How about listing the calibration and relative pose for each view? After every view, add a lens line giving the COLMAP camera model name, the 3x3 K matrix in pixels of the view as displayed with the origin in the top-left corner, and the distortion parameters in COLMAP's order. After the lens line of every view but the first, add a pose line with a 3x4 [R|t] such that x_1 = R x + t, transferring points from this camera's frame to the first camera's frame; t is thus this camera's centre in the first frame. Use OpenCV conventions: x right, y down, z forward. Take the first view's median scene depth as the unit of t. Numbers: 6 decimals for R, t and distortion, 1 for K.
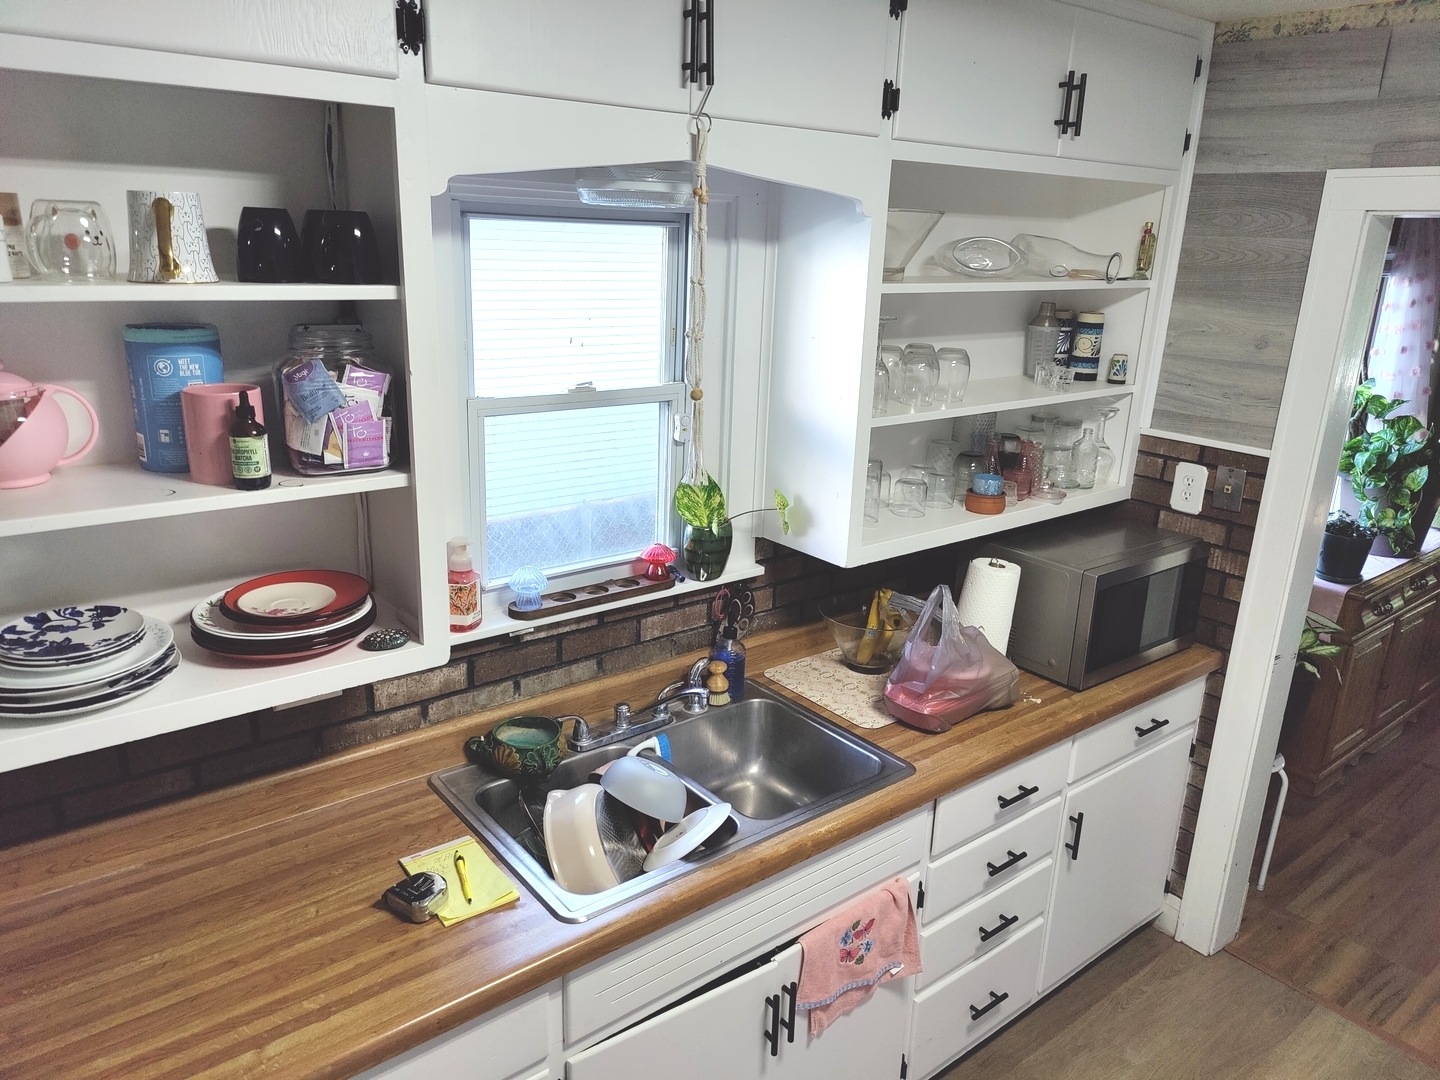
lens RADIAL K [[1001.9, 0, 715.9], [0, 1001.9, 538.0], [0, 0, 1]] dist [0.036516, -0.046944]
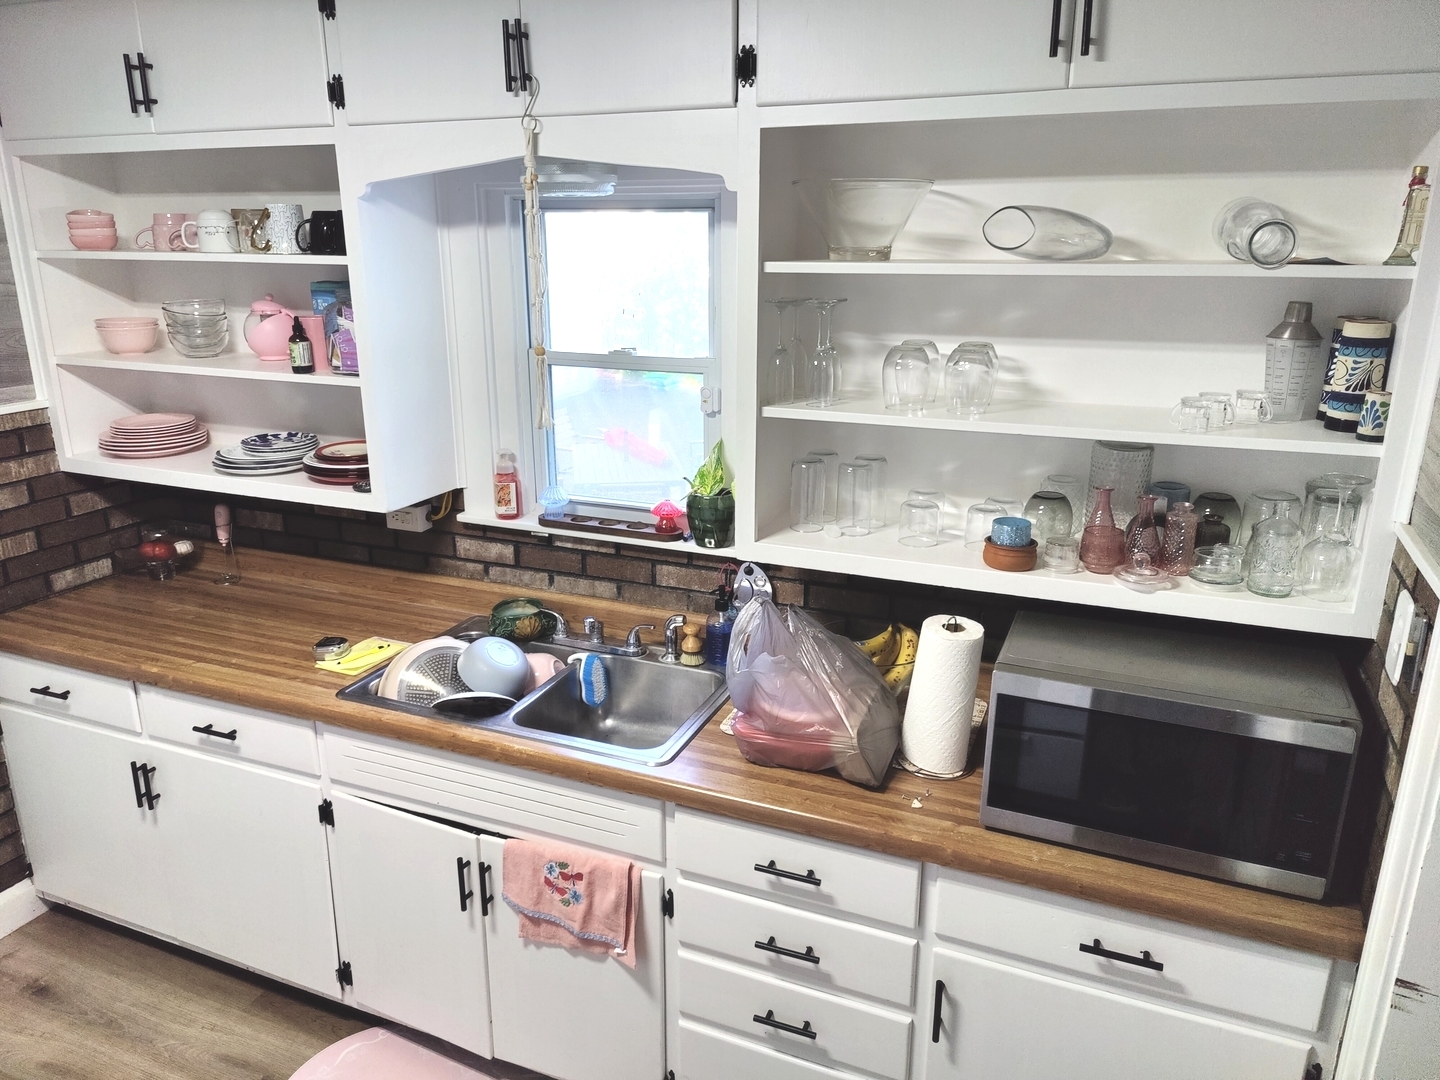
lens RADIAL K [[1014.0, 0, 703.6], [0, 1014.0, 535.1], [0, 0, 1]] dist [0.038113, -0.043514]
pose [[0.484842, 0.220769, -0.846279, 0.992449], [-0.238107, 0.964387, 0.115165, -0.102817], [0.841566, 0.145668, 0.520142, 0.495873]]
